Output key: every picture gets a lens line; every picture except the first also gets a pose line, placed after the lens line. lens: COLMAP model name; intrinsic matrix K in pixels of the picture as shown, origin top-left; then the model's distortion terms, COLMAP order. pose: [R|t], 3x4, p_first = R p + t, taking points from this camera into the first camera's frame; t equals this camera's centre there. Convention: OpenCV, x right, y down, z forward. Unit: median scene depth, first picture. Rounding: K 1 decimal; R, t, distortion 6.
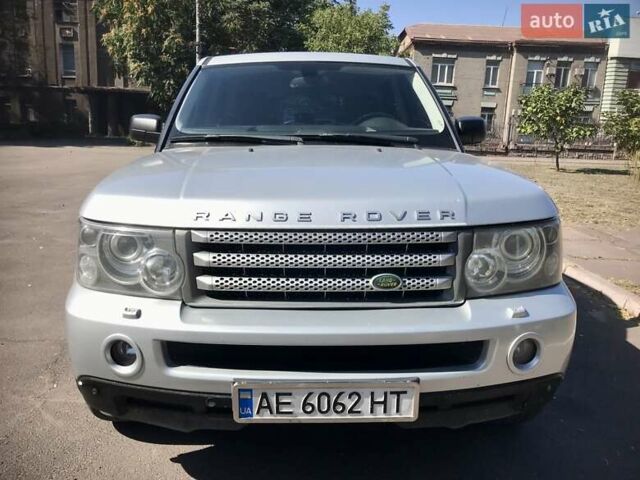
lens RADIAL K [[515.5, 0, 311.9], [0, 515.5, 232.0], [0, 0, 1]] dist [0.064824, -0.082716]
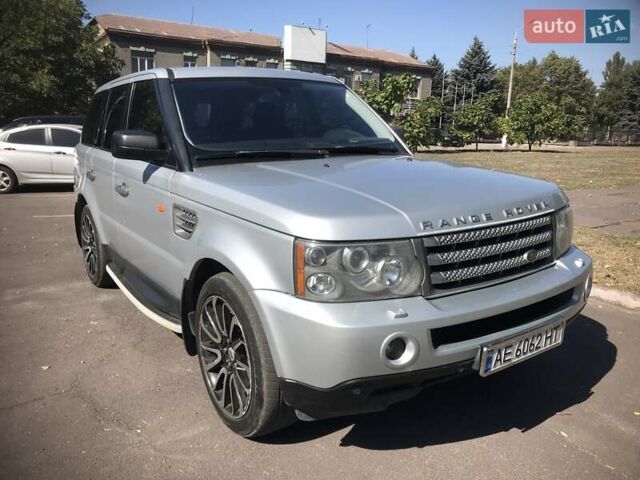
lens RADIAL K [[515.5, 0, 307.4], [0, 515.5, 239.5], [0, 0, 1]] dist [0.064824, -0.082716]
pose [[0.845655, -0.133242, 0.516831, -1.094694], [0.120191, 0.991006, 0.058827, -0.104059], [-0.520021, 0.012371, 0.854064, 0.095454]]
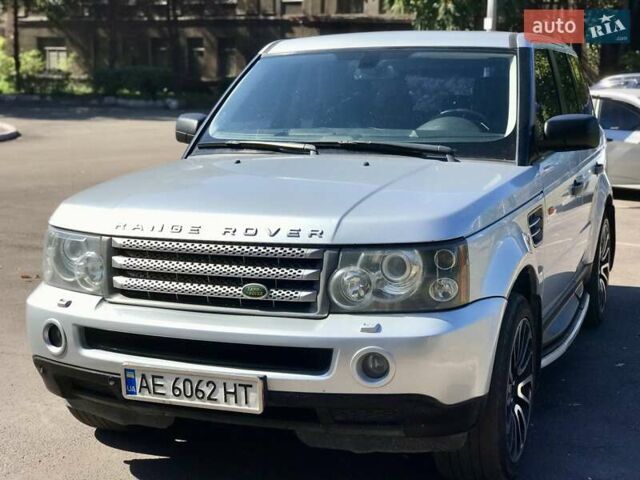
lens RADIAL K [[1031.6, 0, 356.9], [0, 1031.6, 252.2], [0, 0, 1]] dist [0.036538, 0.000000]
pose [[0.928270, 0.048602, -0.368717, 1.146086], [-0.059984, 0.998010, -0.019463, 0.043434], [0.367037, 0.040184, 0.929338, -0.972398]]
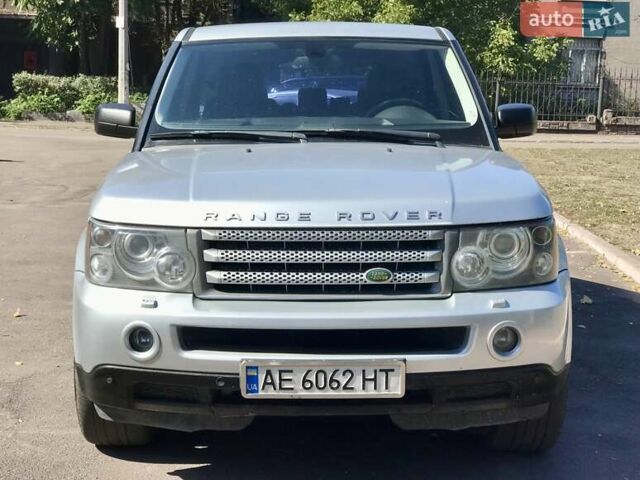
lens RADIAL K [[1031.6, 0, 325.9], [0, 1031.6, 237.2], [0, 0, 1]] dist [0.036538, 0.000000]
pose [[0.999937, -0.002776, -0.010853, 0.055563], [0.002275, 0.998945, -0.045875, 0.114661], [0.010969, 0.045848, 0.998888, -1.190760]]
